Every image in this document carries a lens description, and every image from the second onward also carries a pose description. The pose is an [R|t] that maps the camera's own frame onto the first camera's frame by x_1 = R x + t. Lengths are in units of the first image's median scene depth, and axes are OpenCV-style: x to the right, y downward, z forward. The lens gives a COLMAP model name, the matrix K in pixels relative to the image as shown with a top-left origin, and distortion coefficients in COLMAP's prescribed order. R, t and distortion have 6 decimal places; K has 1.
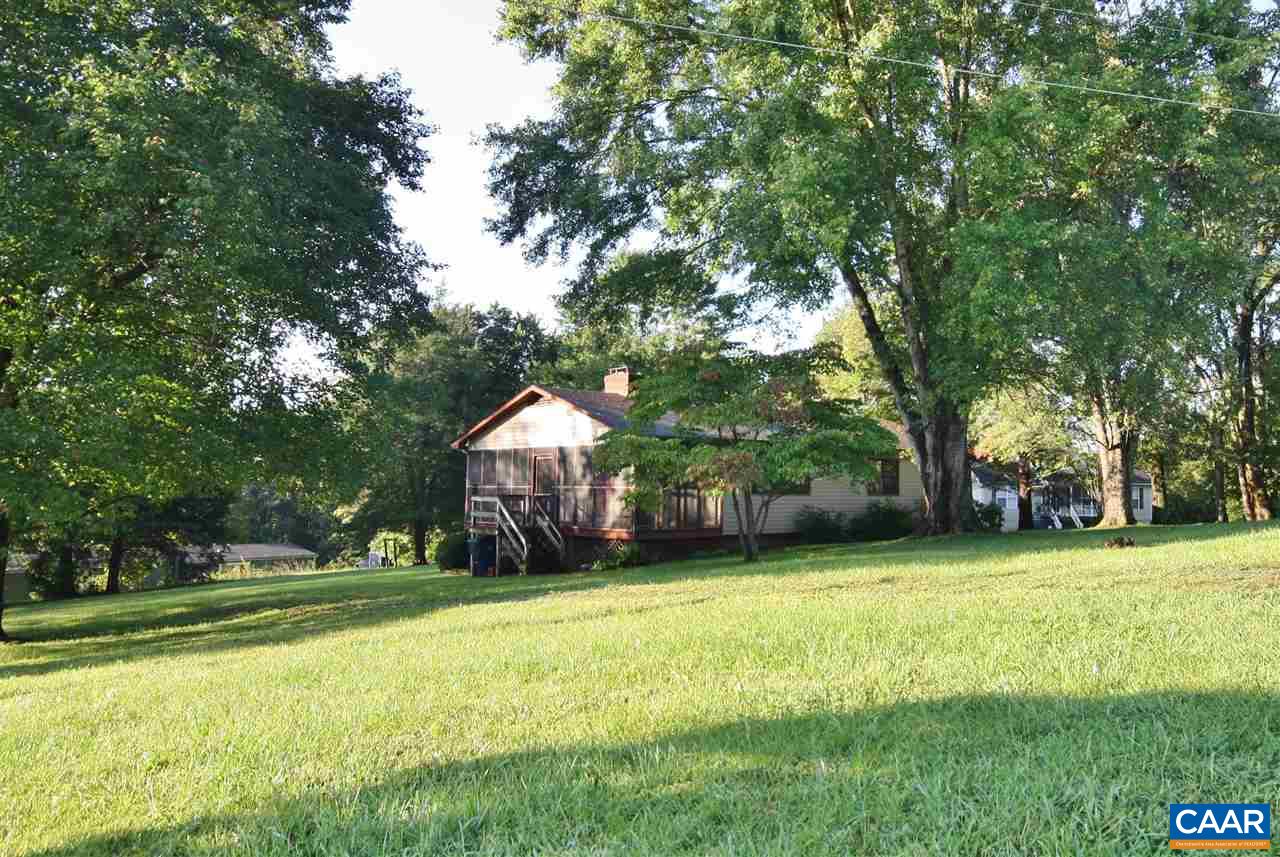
lens RADIAL K [[668.3, 0, 642.1], [0, 668.3, 435.2], [0, 0, 1]] dist [0.009051, 0.002114]
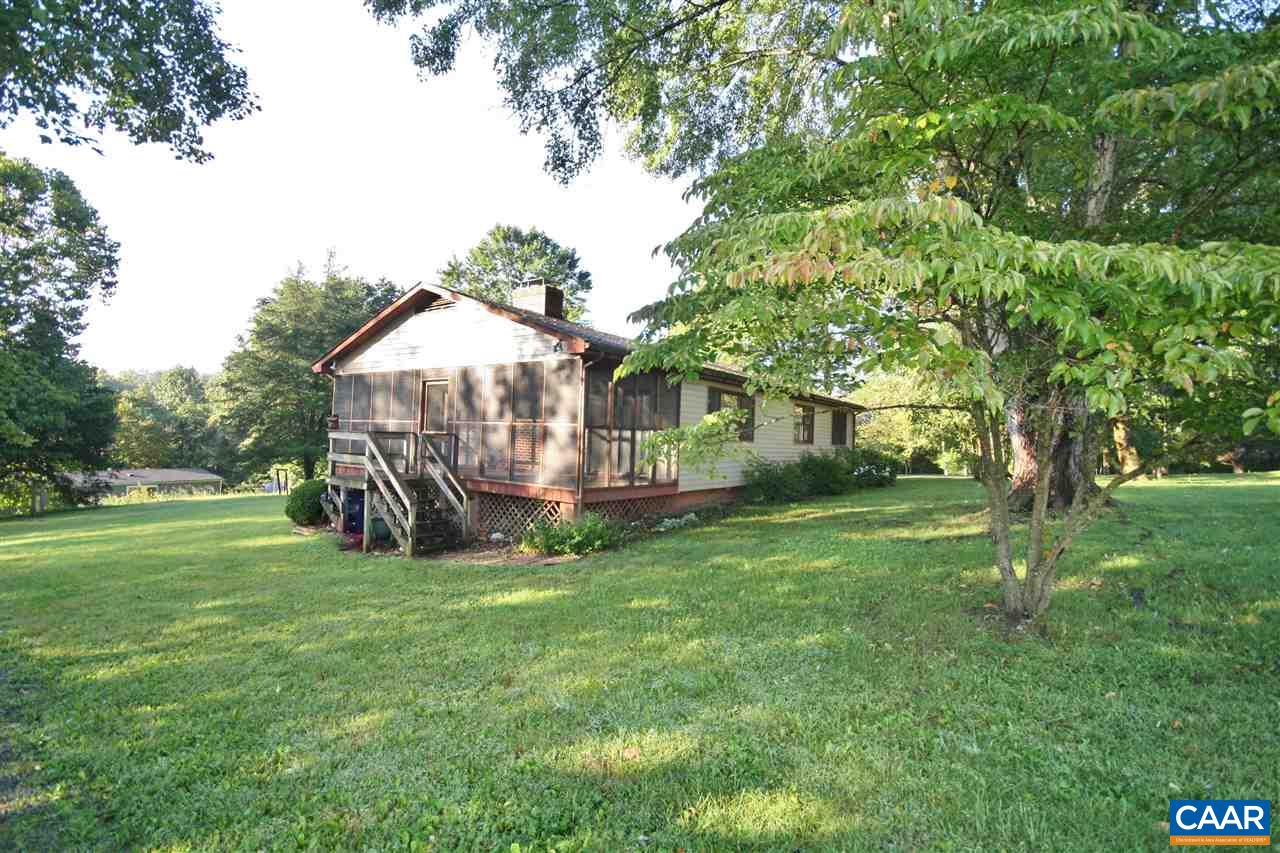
lens RADIAL K [[668.3, 0, 642.1], [0, 668.3, 433.2], [0, 0, 1]] dist [0.009051, 0.002114]
pose [[0.986094, 0.029425, 0.163564, -0.048083], [-0.042410, 0.996169, 0.076476, 0.025700], [-0.160687, -0.082349, 0.983564, 0.261810]]
